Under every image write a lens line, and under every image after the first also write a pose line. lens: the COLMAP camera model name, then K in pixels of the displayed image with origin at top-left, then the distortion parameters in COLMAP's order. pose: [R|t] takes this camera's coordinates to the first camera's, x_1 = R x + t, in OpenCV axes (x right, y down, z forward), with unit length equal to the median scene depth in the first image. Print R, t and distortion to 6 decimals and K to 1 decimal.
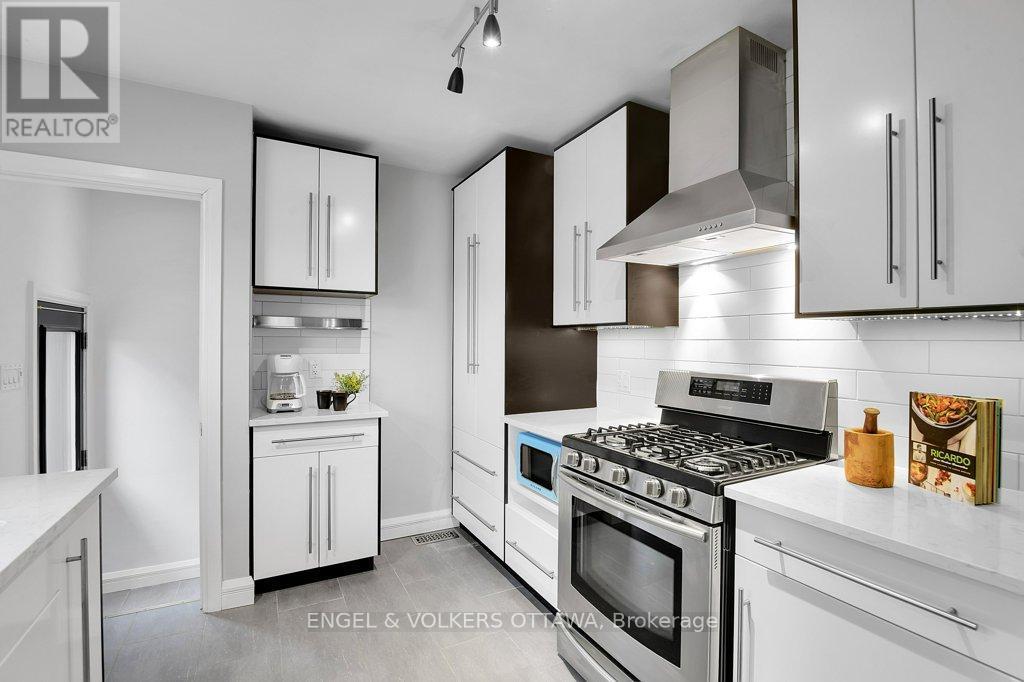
lens RADIAL K [[468.0, 0, 514.9], [0, 468.0, 339.1], [0, 0, 1]] dist [-0.015257, -0.000461]
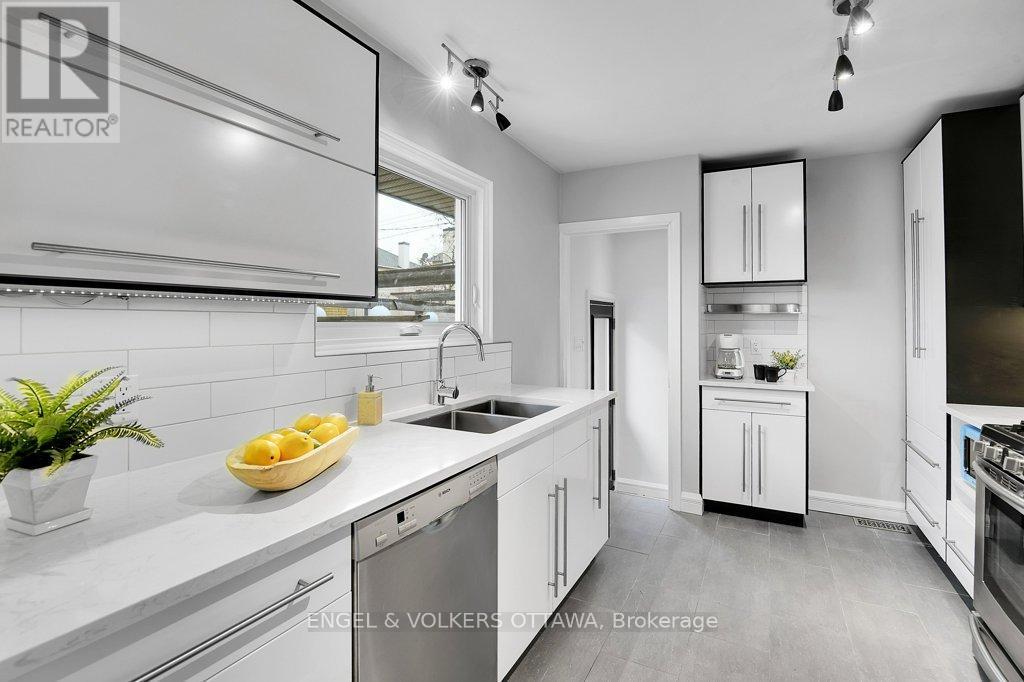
lens RADIAL K [[468.0, 0, 514.9], [0, 468.0, 339.1], [0, 0, 1]] dist [-0.015257, -0.000461]
pose [[0.556051, 0.024569, -0.830785, 0.248227], [0.004403, 0.999462, 0.032505, 0.002687], [0.831136, -0.021732, 0.555644, -0.204122]]
